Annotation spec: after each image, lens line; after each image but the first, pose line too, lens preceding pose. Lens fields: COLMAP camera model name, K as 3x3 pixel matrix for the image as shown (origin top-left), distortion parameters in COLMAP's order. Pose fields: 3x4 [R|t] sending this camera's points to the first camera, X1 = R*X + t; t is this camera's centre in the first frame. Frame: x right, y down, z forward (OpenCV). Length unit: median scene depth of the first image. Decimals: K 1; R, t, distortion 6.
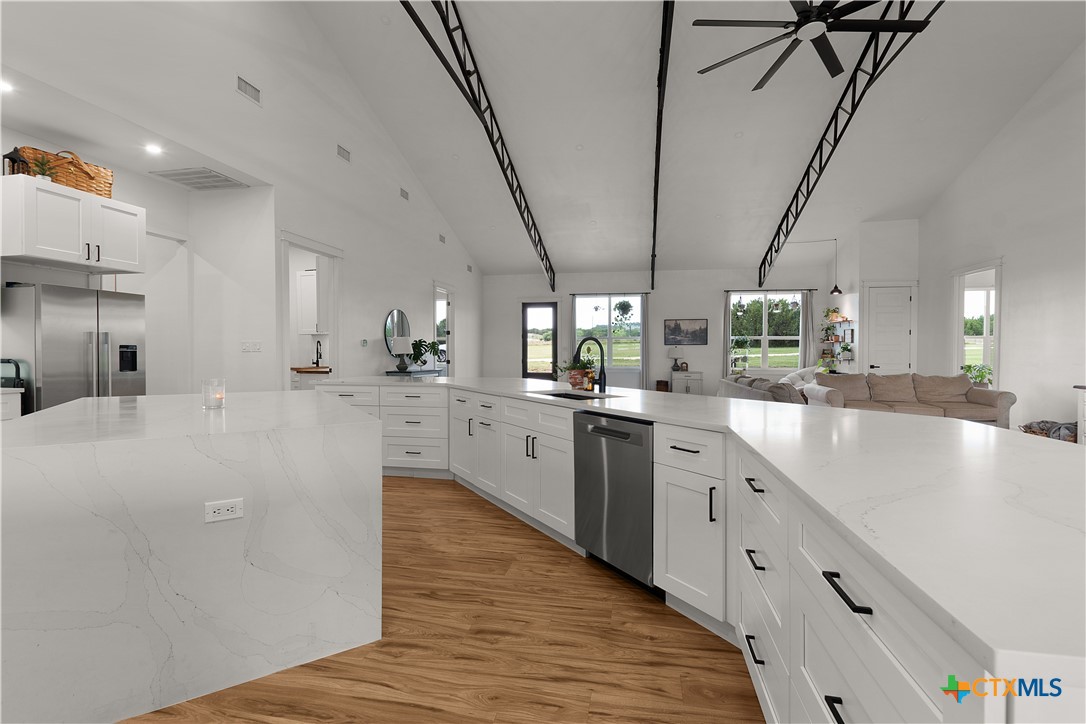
lens RADIAL K [[478.3, 0, 543.4], [0, 478.3, 355.2], [0, 0, 1]] dist [-0.000375, -0.001043]
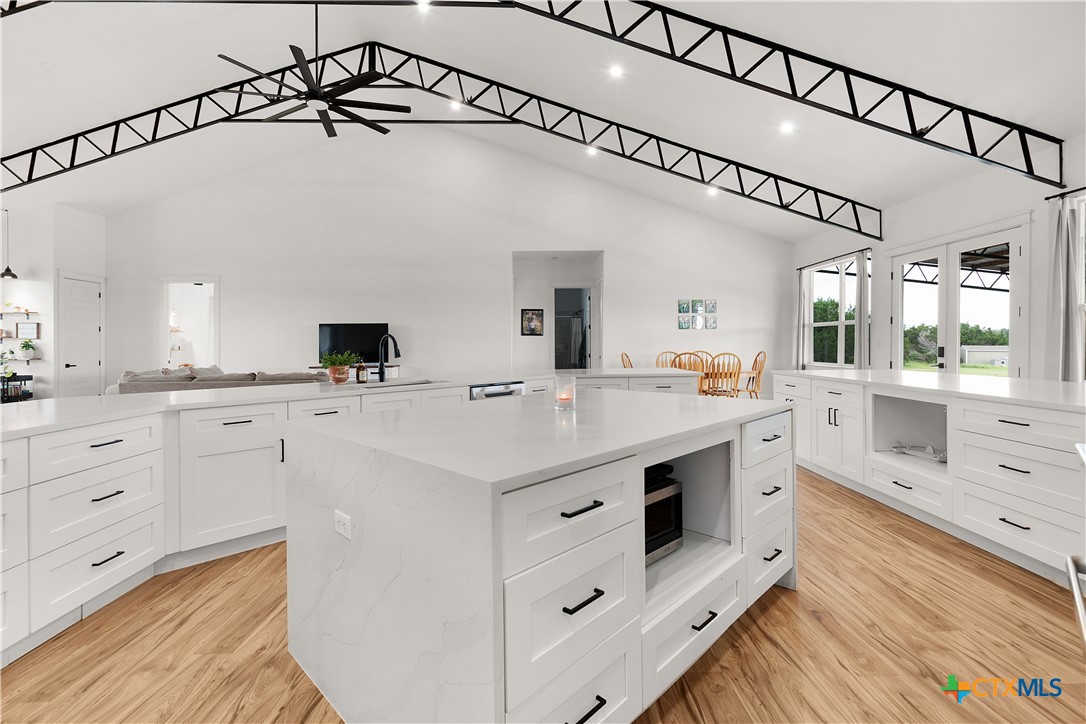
lens RADIAL K [[485.2, 0, 539.6], [0, 485.2, 341.9], [0, 0, 1]] dist [-0.000123, -0.000149]
pose [[-0.220500, 0.007487, 0.975358, -0.515794], [0.018765, 0.999818, -0.003432, -0.001222], [-0.975206, 0.017546, -0.220600, 0.418365]]
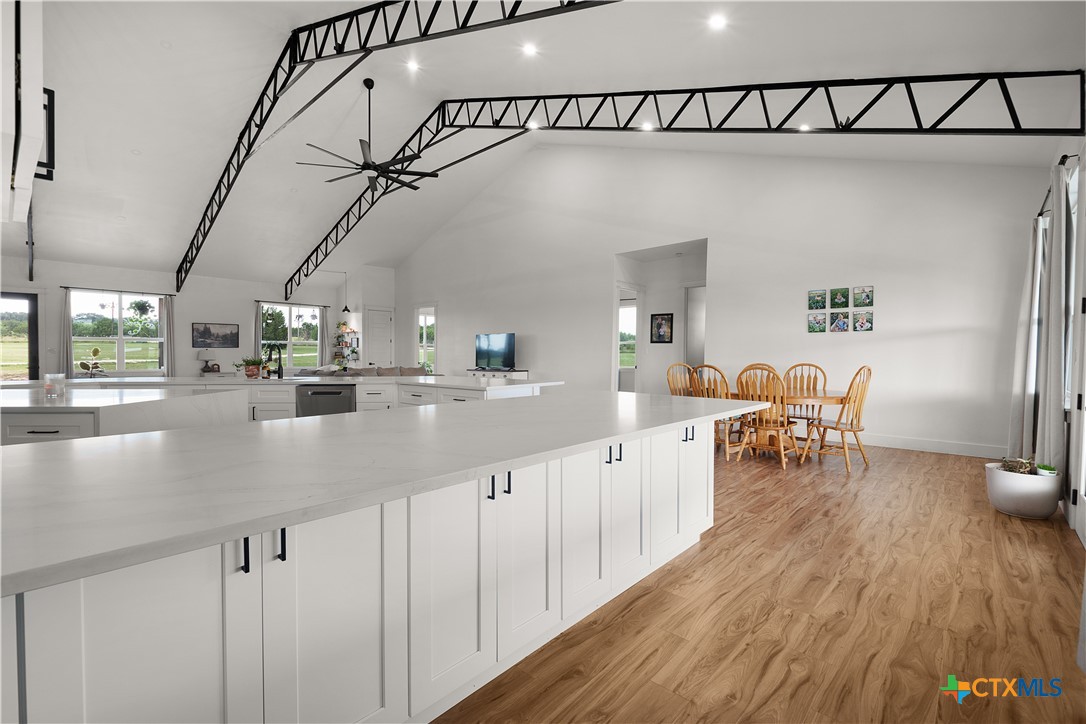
lens RADIAL K [[473.5, 0, 543.0], [0, 473.5, 362.0], [0, 0, 1]] dist [-0.001150, -0.000496]
pose [[0.520334, -0.015164, 0.853828, -0.360899], [0.009469, 0.999883, 0.011988, 0.007692], [-0.853911, 0.001847, 0.520417, -0.275354]]
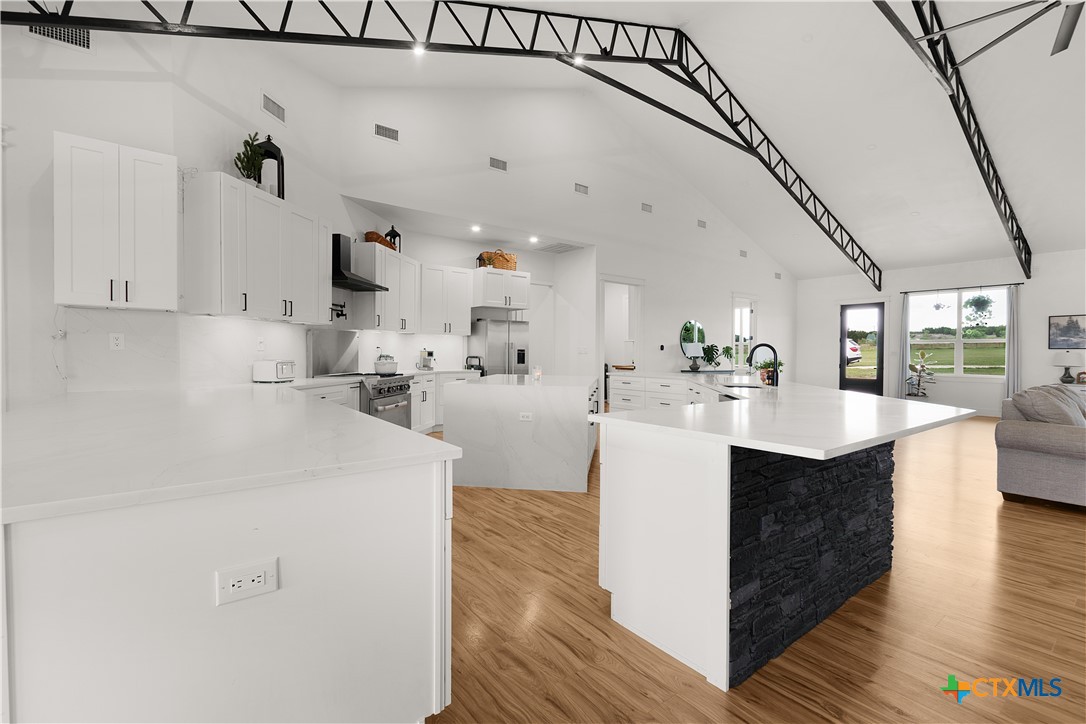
lens RADIAL K [[478.3, 0, 543.4], [0, 478.3, 355.2], [0, 0, 1]] dist [-0.000375, -0.001043]
pose [[0.747356, 0.008695, -0.664367, 0.252359], [-0.013510, 0.999907, -0.002111, 0.002229], [0.664286, 0.010553, 0.747404, -0.192264]]
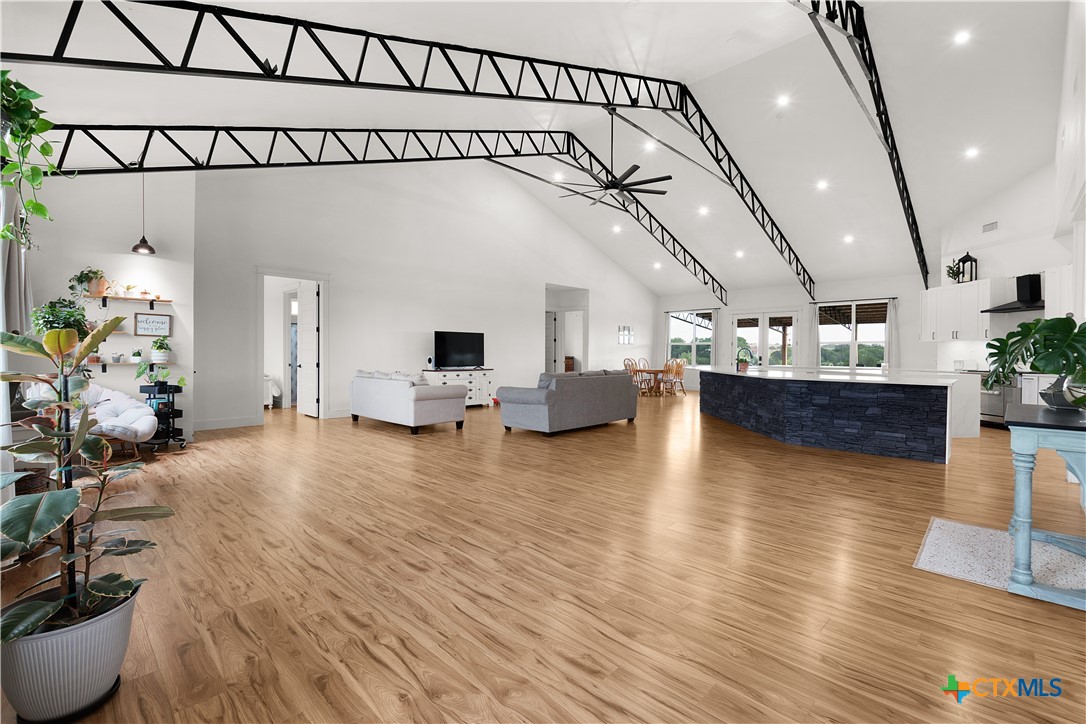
lens RADIAL K [[478.3, 0, 543.4], [0, 478.3, 355.2], [0, 0, 1]] dist [-0.000375, -0.001043]
pose [[-0.839525, -0.018601, 0.543002, -0.164047], [-0.009203, 0.999757, 0.020020, -0.023600], [-0.543242, 0.011810, -0.839493, 1.660208]]
